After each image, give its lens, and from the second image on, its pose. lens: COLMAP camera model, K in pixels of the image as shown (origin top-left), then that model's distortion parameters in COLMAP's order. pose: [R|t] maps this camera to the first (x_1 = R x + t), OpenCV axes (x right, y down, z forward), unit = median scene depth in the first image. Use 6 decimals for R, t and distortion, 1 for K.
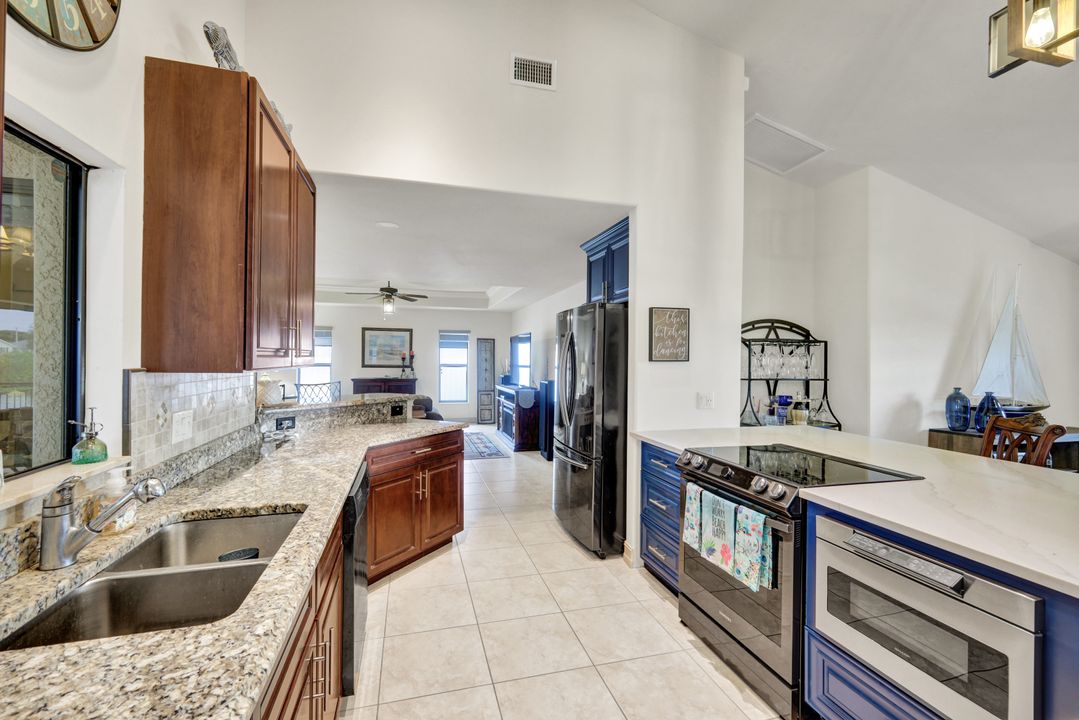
lens RADIAL K [[468.3, 0, 540.3], [0, 468.3, 357.7], [0, 0, 1]] dist [0.000663, 0.000066]
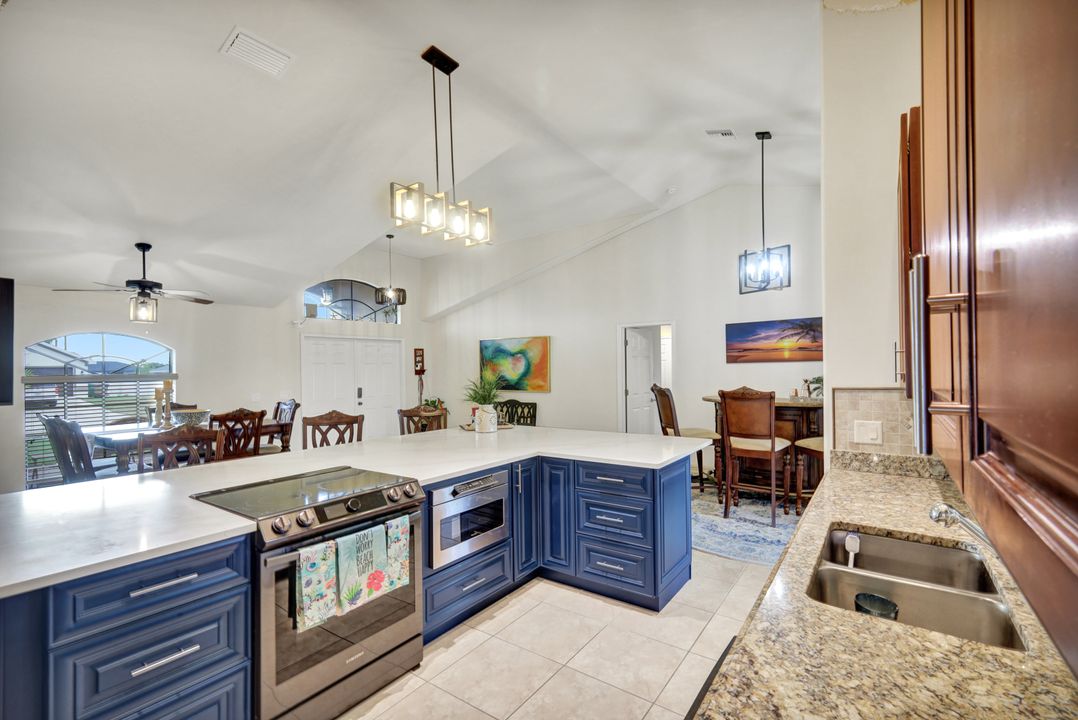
lens RADIAL K [[477.9, 0, 541.1], [0, 477.9, 364.9], [0, 0, 1]] dist [0.000692, 0.000026]
pose [[-0.626211, 0.001052, 0.779653, -0.644486], [0.006571, 0.999971, 0.003928, -0.045179], [-0.779626, 0.007582, -0.626199, 1.409202]]
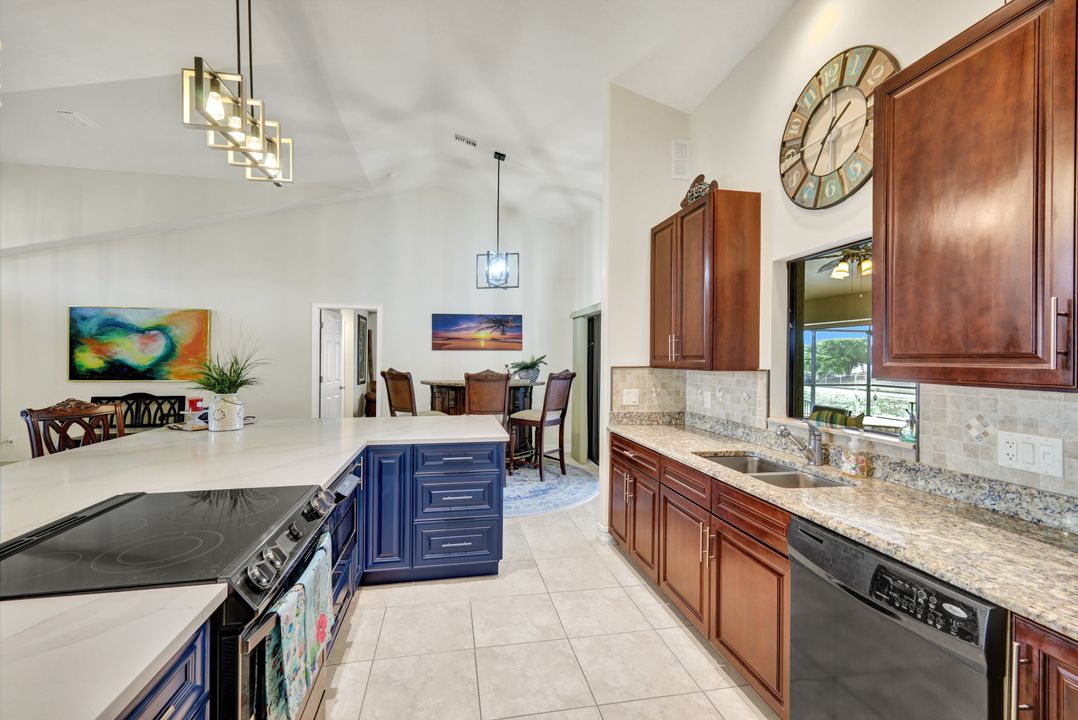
lens RADIAL K [[467.9, 0, 539.8], [0, 467.9, 357.7], [0, 0, 1]] dist [0.000663, 0.000066]
pose [[-0.996473, -0.018819, 0.081772, 0.011369], [-0.018689, 0.999823, 0.002355, -0.003445], [-0.081802, 0.000818, -0.996648, 1.744631]]
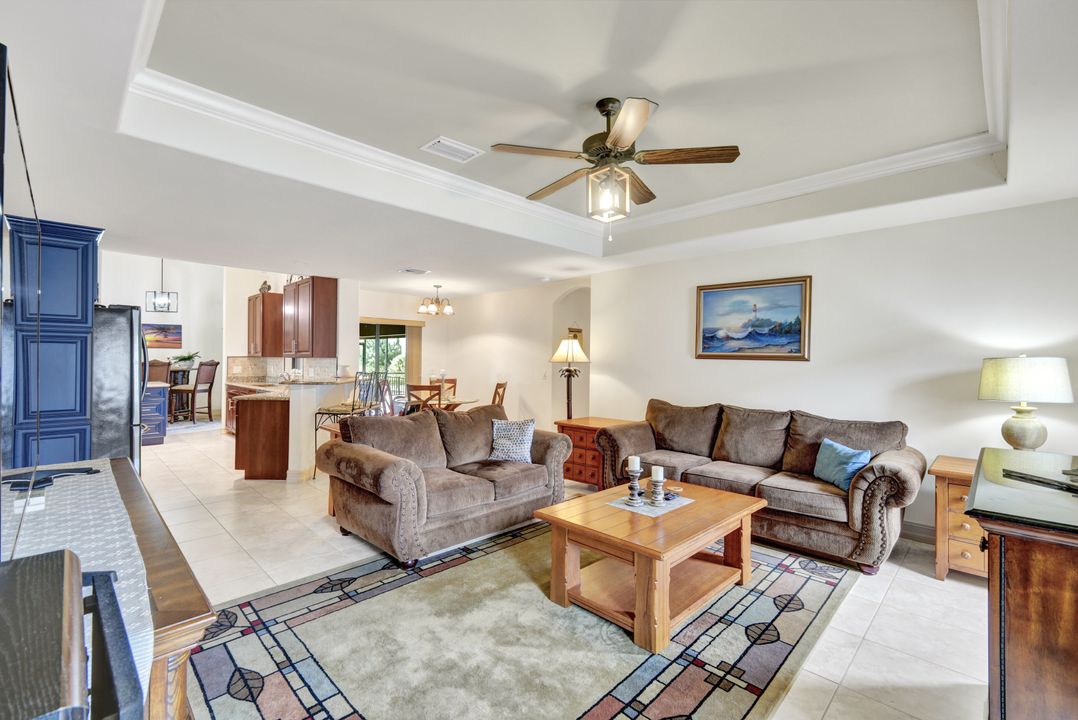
lens RADIAL K [[467.9, 0, 539.8], [0, 467.9, 357.7], [0, 0, 1]] dist [0.000663, 0.000066]
pose [[-0.868467, -0.018624, -0.495397, -0.466009], [-0.018176, 0.999818, -0.005724, 0.014113], [0.495414, 0.004033, -0.868648, 4.865386]]
